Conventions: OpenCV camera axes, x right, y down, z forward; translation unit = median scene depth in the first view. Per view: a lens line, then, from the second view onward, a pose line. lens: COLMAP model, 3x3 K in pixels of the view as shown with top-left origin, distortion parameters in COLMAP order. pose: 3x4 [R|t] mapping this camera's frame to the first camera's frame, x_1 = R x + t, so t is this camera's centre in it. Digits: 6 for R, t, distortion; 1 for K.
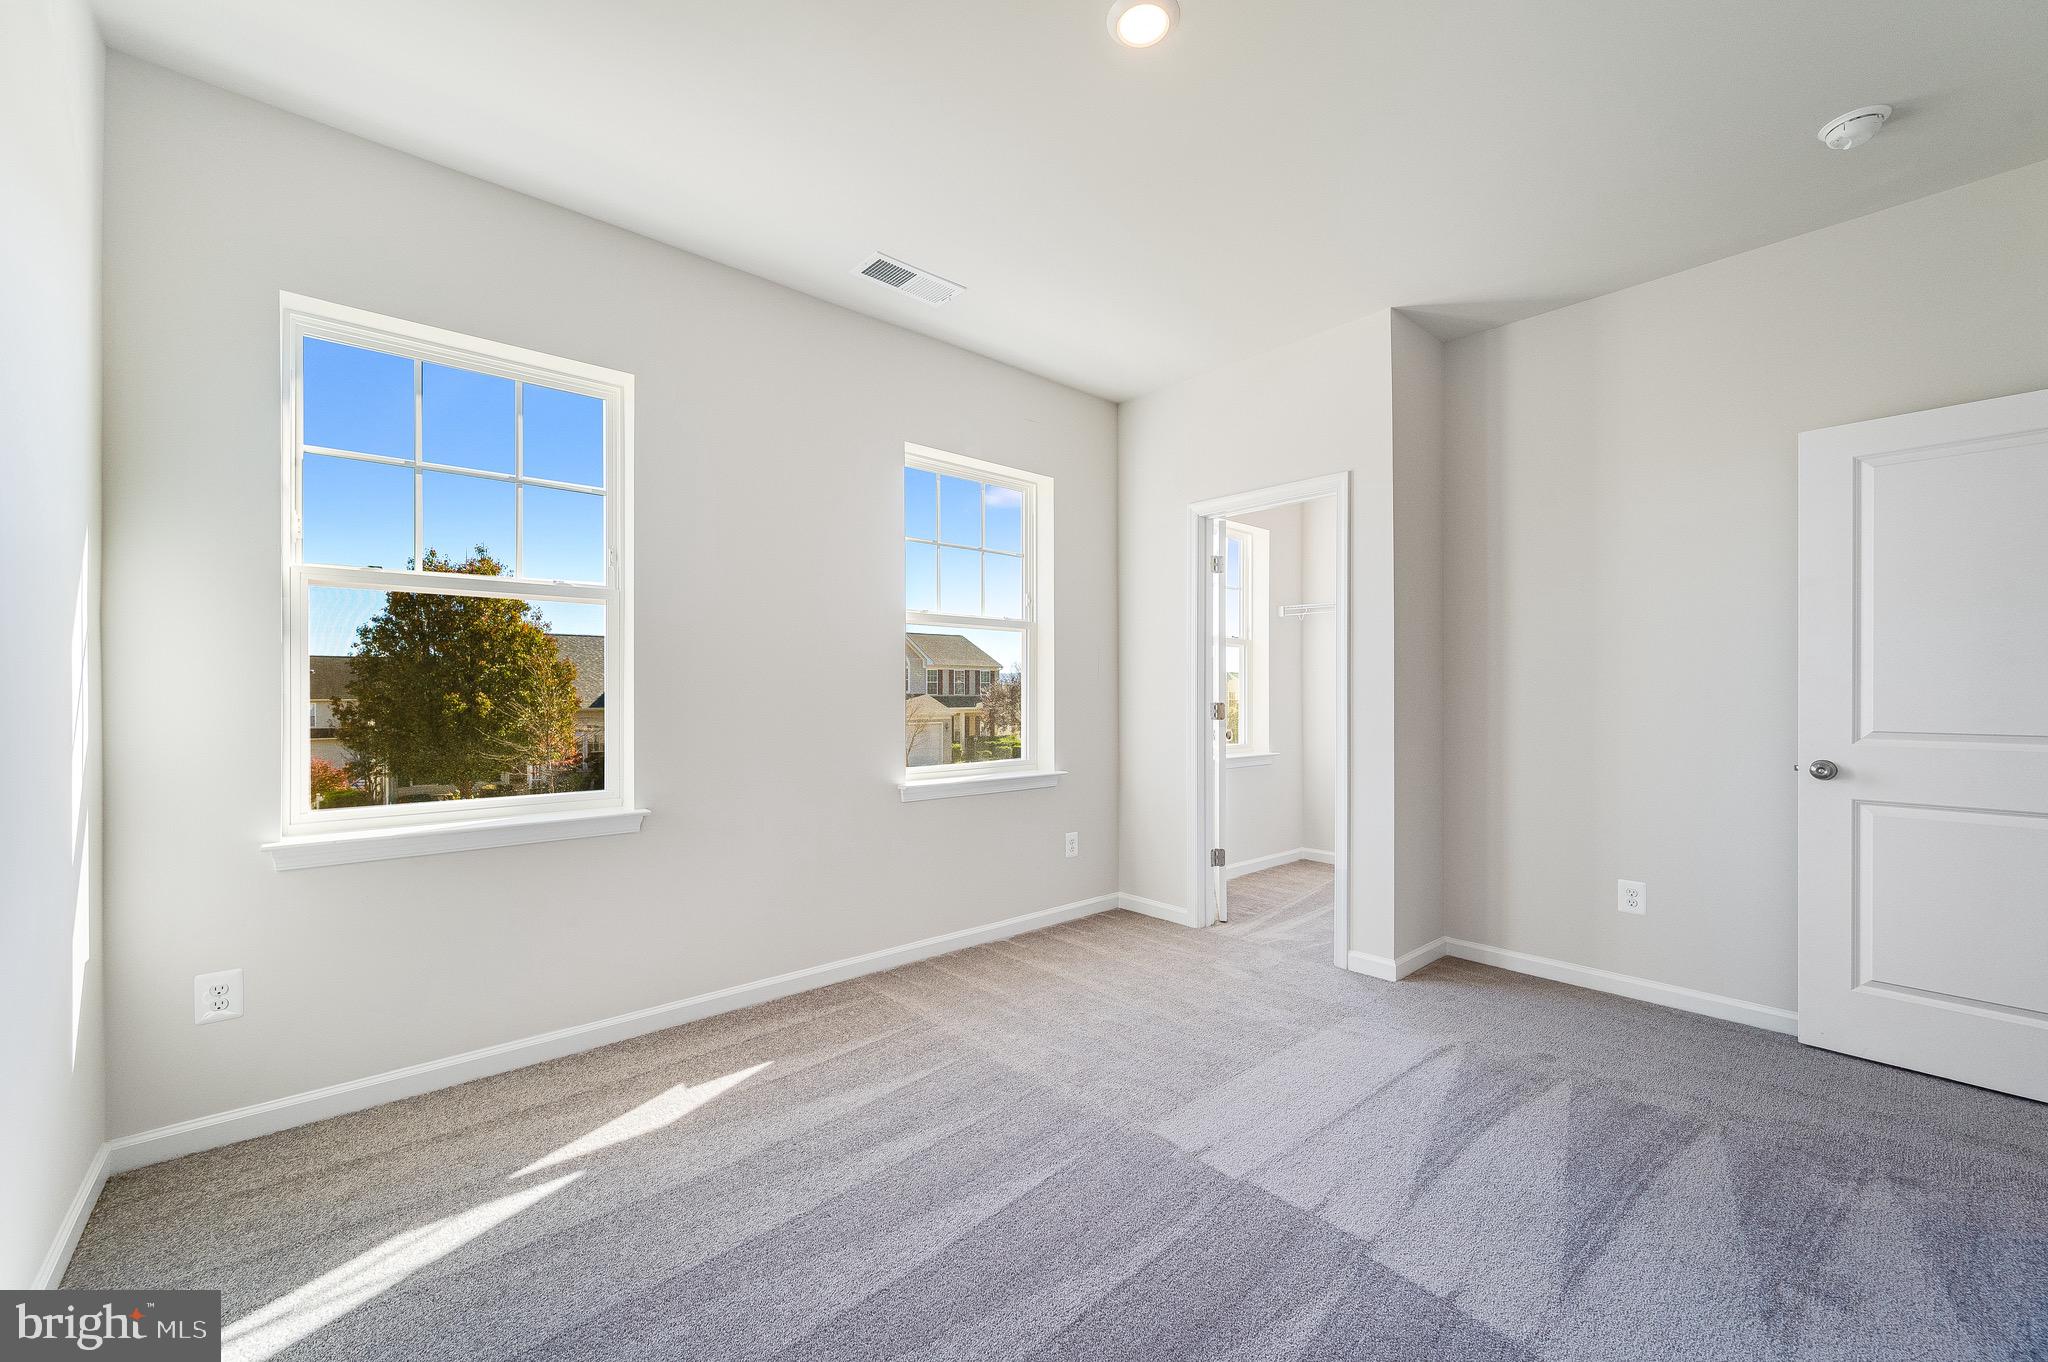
lens RADIAL K [[810.3, 0, 1026.0], [0, 810.3, 688.6], [0, 0, 1]] dist [0.001115, 0.000285]
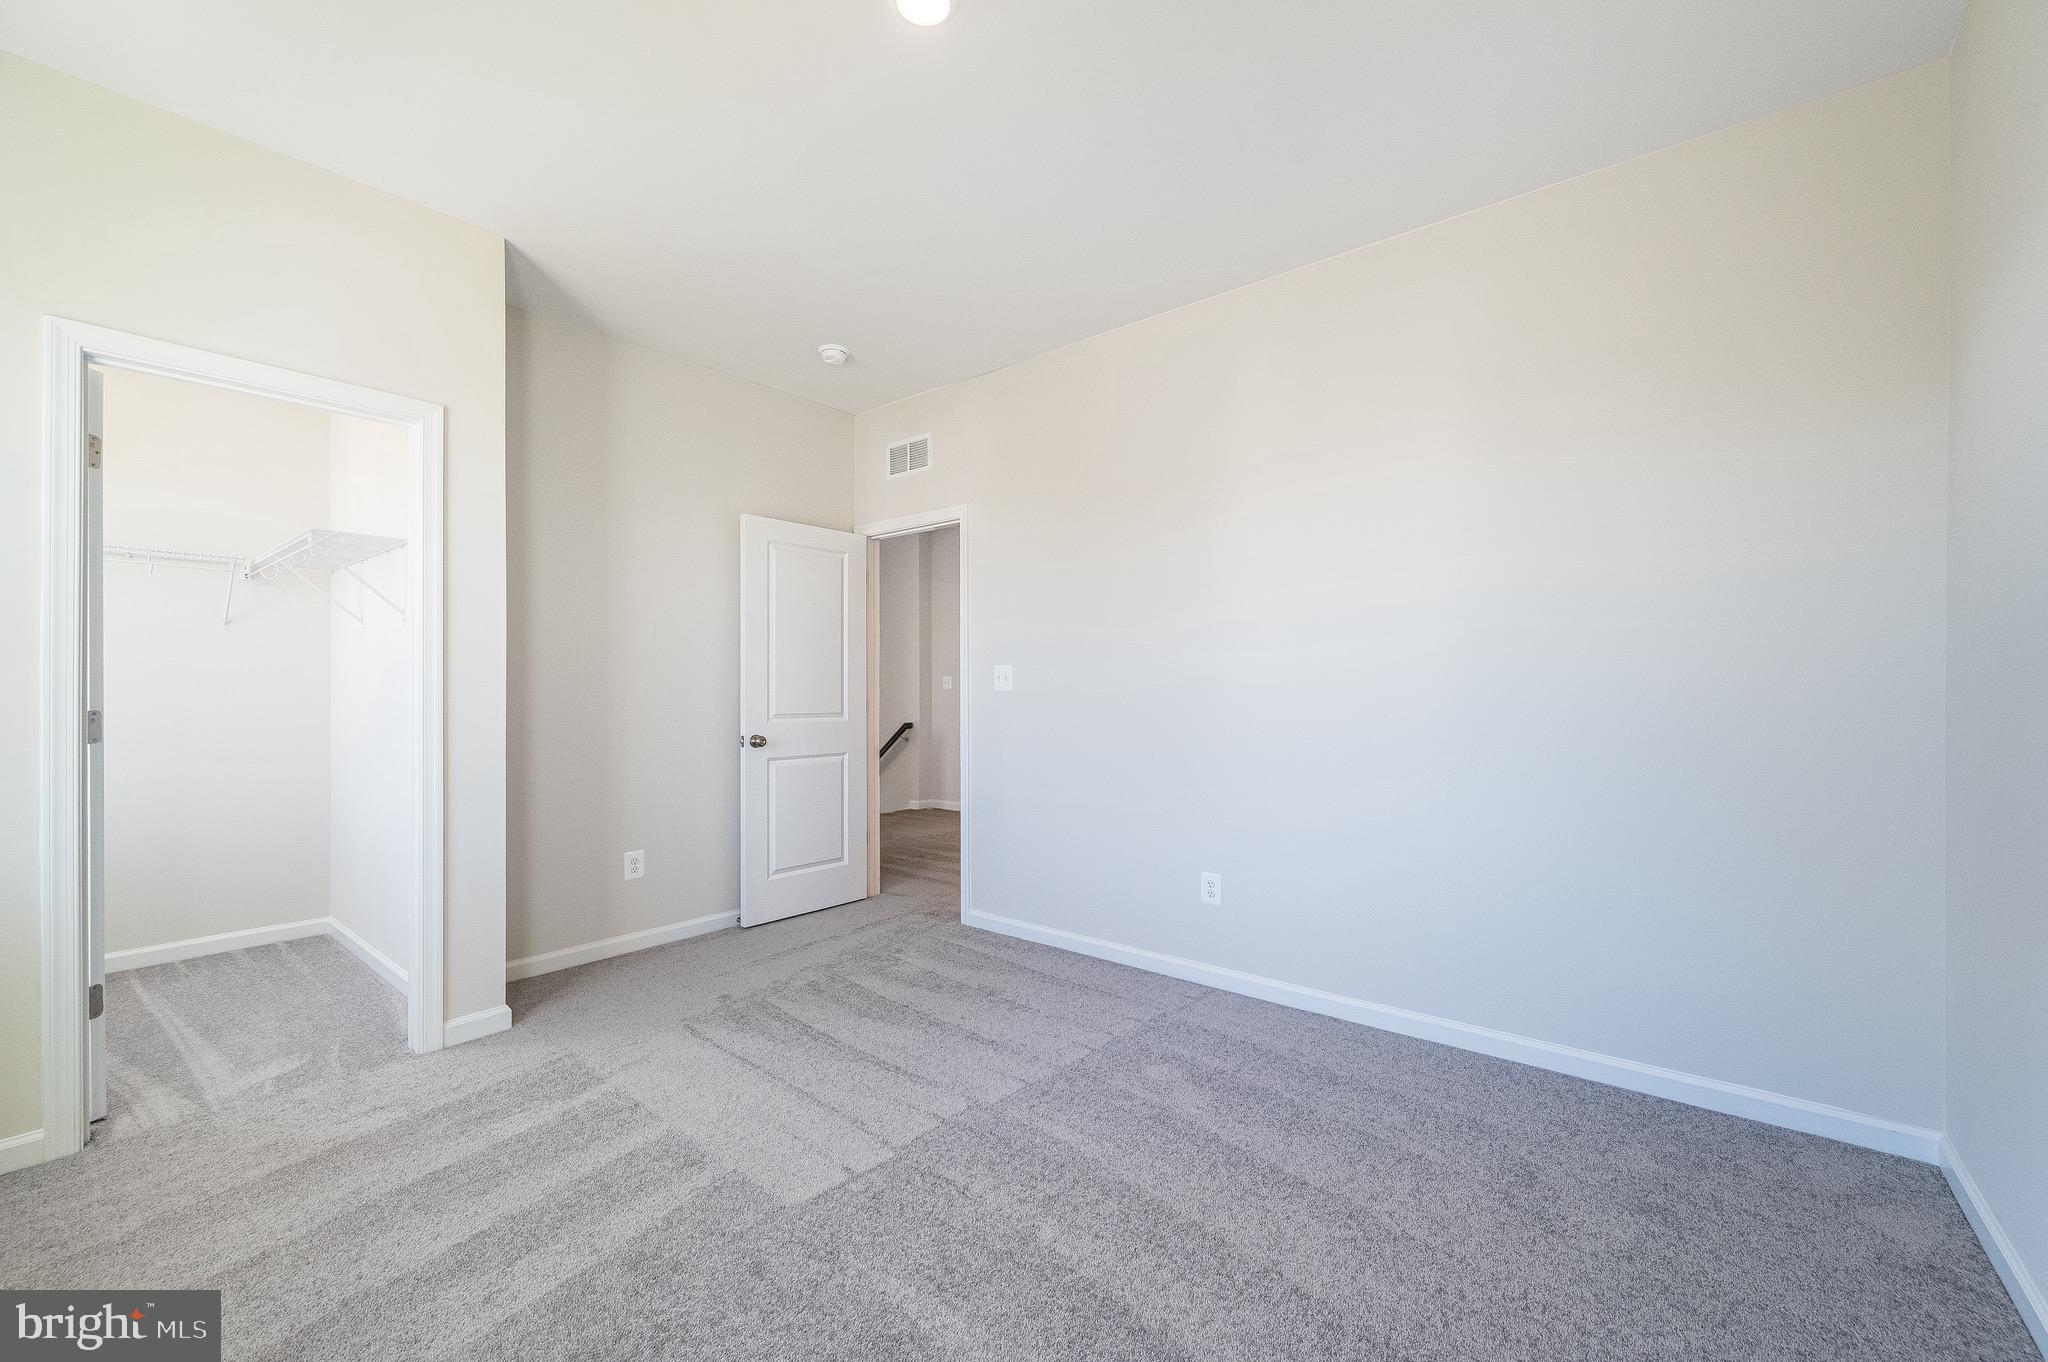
lens RADIAL K [[810.3, 0, 1026.0], [0, 810.3, 688.6], [0, 0, 1]] dist [0.001115, 0.000285]
pose [[-0.146964, 0.001868, 0.989140, -0.597303], [0.000306, 0.999998, -0.001843, 0.005588], [-0.989142, 0.000031, -0.146964, 0.738706]]
